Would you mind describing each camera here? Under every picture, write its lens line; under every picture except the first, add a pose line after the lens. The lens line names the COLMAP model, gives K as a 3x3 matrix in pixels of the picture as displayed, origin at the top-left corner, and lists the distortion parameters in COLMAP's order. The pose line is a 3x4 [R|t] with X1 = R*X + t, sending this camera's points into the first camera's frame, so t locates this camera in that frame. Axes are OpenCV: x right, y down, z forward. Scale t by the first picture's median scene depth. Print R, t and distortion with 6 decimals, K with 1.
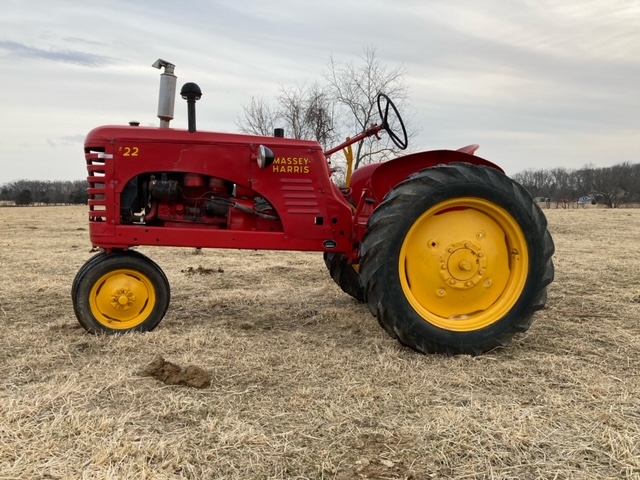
lens RADIAL K [[537.4, 0, 335.5], [0, 537.4, 240.8], [0, 0, 1]] dist [0.003494, -0.000413]
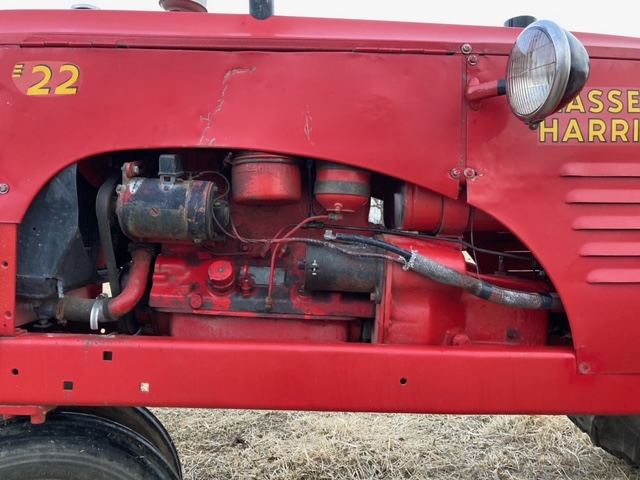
lens RADIAL K [[527.8, 0, 319.1], [0, 527.8, 248.2], [0, 0, 1]] dist [0.069836, -0.088575]
pose [[0.991920, -0.015869, -0.125870, -0.196954], [0.008945, 0.998425, -0.055389, -0.057098], [0.126551, 0.053815, 0.990499, 0.709394]]
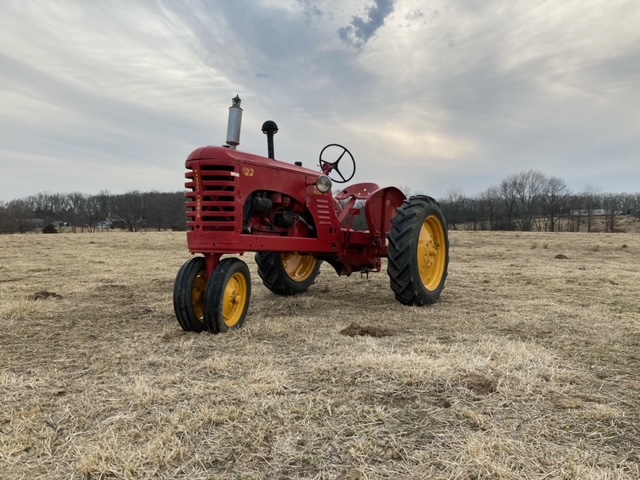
lens RADIAL K [[527.8, 0, 319.1], [0, 527.8, 248.2], [0, 0, 1]] dist [0.069836, -0.088575]
pose [[0.669591, -0.030071, 0.742121, -1.104611], [0.053860, 0.998515, -0.008137, 0.019555], [-0.740775, 0.045419, 0.670216, 0.101197]]
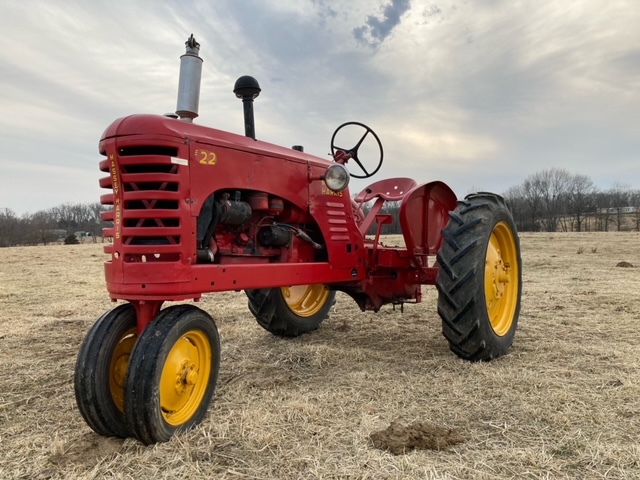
lens RADIAL K [[527.8, 0, 319.1], [0, 527.8, 248.2], [0, 0, 1]] dist [0.069836, -0.088575]
pose [[0.693392, -0.038622, 0.719525, -0.744762], [0.074725, 0.997033, -0.018493, -0.025131], [-0.716676, 0.066589, 0.694220, 0.410880]]
